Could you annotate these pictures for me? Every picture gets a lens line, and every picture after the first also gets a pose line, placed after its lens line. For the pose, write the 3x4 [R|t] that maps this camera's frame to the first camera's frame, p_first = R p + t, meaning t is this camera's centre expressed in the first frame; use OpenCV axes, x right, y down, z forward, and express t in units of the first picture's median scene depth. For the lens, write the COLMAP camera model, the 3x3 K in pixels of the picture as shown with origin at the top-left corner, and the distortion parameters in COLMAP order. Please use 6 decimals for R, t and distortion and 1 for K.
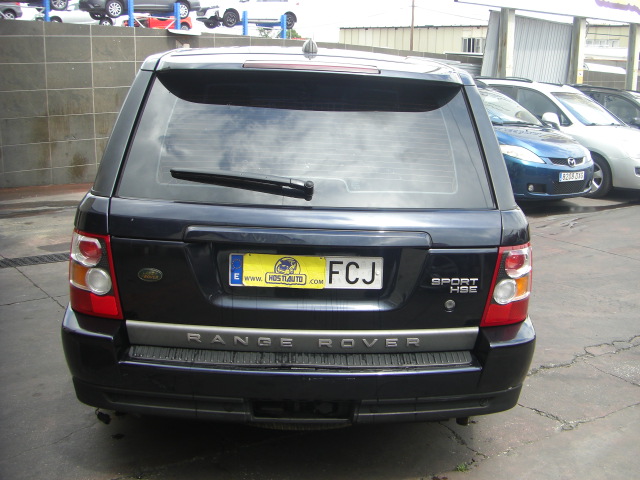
lens RADIAL K [[717.1, 0, 324.1], [0, 717.1, 238.1], [0, 0, 1]] dist [-0.138546, 0.000000]
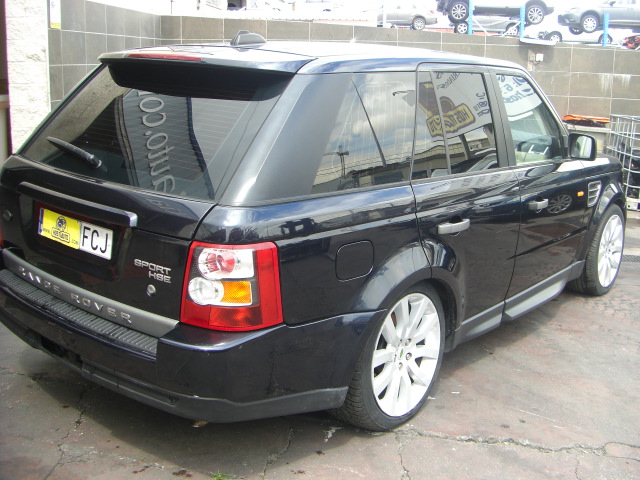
lens RADIAL K [[717.1, 0, 325.0], [0, 717.1, 239.9], [0, 0, 1]] dist [-0.138546, 0.000000]
pose [[0.722631, 0.159372, -0.672611, 1.013275], [-0.174797, 0.983564, 0.045254, -0.061723], [0.668768, 0.084869, 0.738611, 0.433081]]
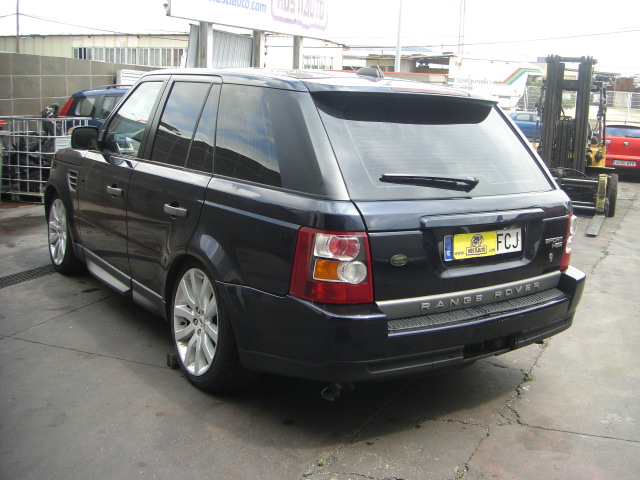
lens RADIAL K [[717.1, 0, 323.7], [0, 717.1, 241.0], [0, 0, 1]] dist [-0.138546, 0.000000]
pose [[0.855825, -0.111141, 0.505185, -0.952633], [0.114575, 0.993115, 0.024387, -0.025972], [-0.504417, 0.037010, 0.862666, -0.007050]]
